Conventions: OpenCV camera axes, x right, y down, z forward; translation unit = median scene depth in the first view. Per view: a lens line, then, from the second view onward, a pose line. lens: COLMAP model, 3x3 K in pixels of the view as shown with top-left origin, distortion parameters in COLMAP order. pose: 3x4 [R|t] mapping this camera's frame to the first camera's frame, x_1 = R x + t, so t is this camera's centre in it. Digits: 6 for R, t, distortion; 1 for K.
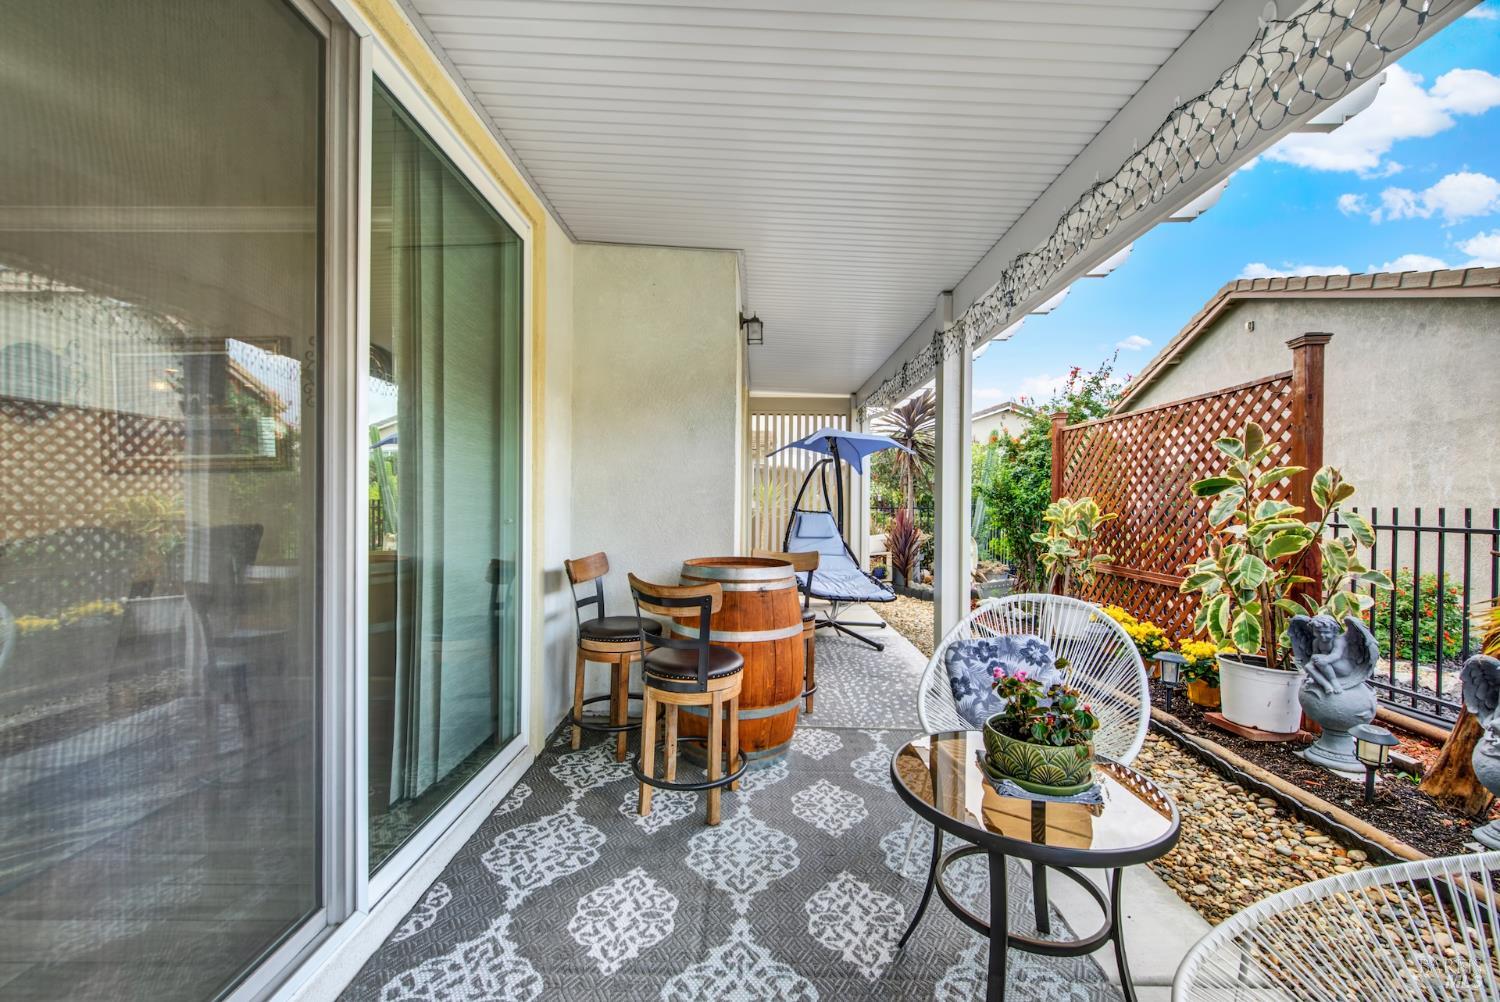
lens RADIAL K [[591.1, 0, 753.2], [0, 591.1, 504.3], [0, 0, 1]] dist [0.017100, -0.000072]
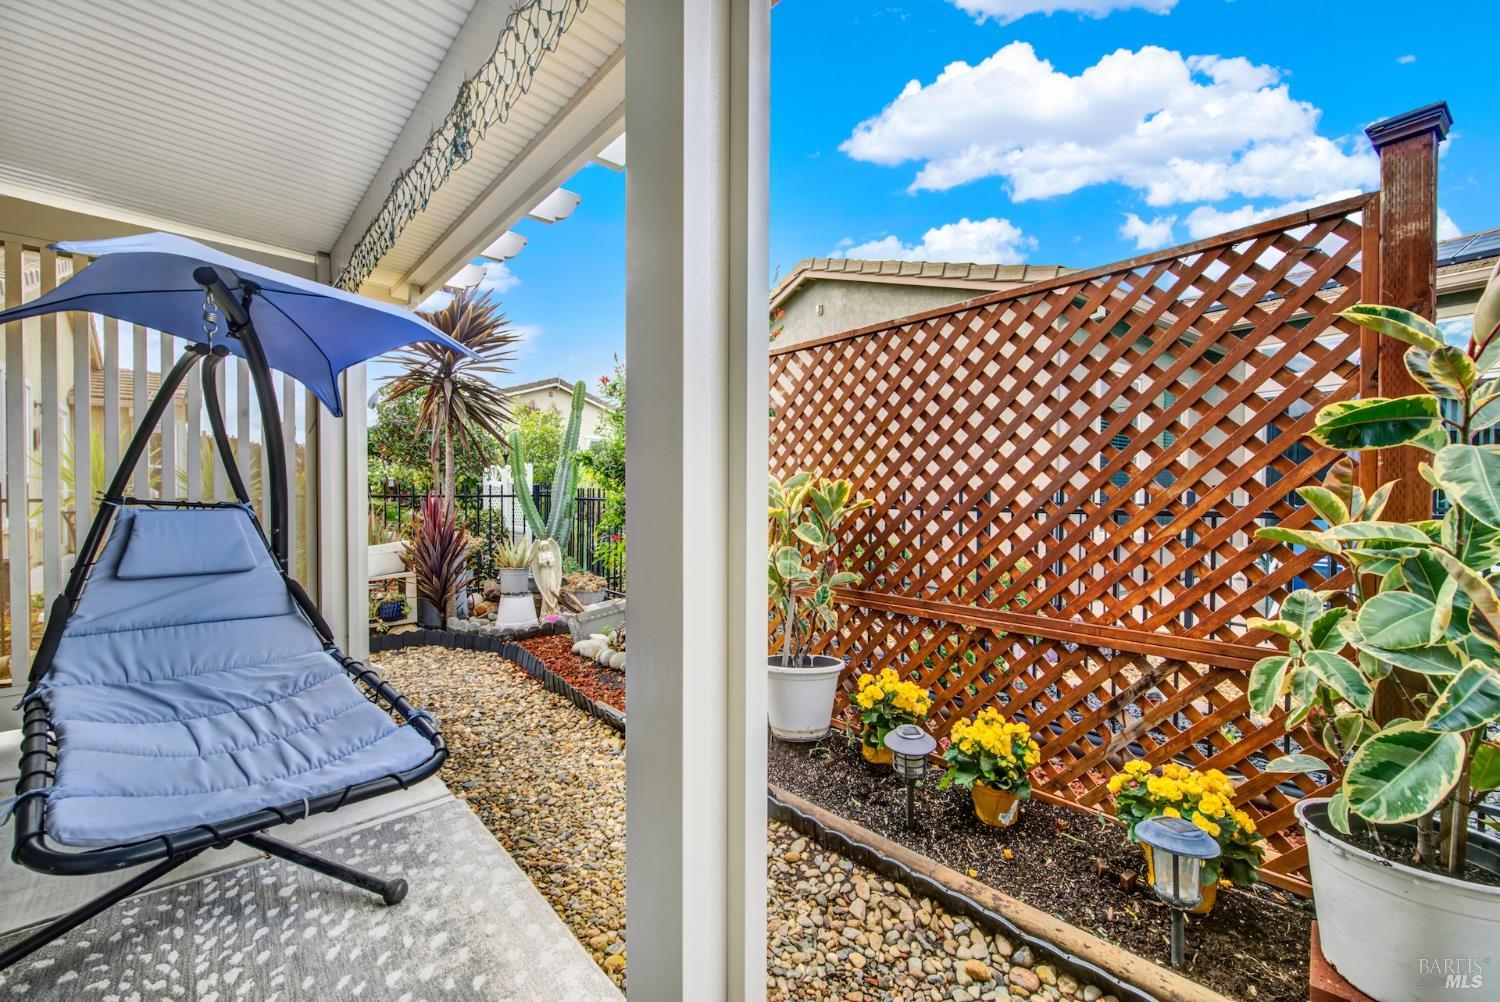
lens RADIAL K [[591.1, 0, 753.2], [0, 591.1, 504.3], [0, 0, 1]] dist [0.017100, -0.000072]
pose [[0.726058, -0.012016, 0.687529, 0.134277], [0.001164, 0.999867, 0.016246, 0.010017], [-0.687633, -0.010995, 0.725975, 0.631440]]
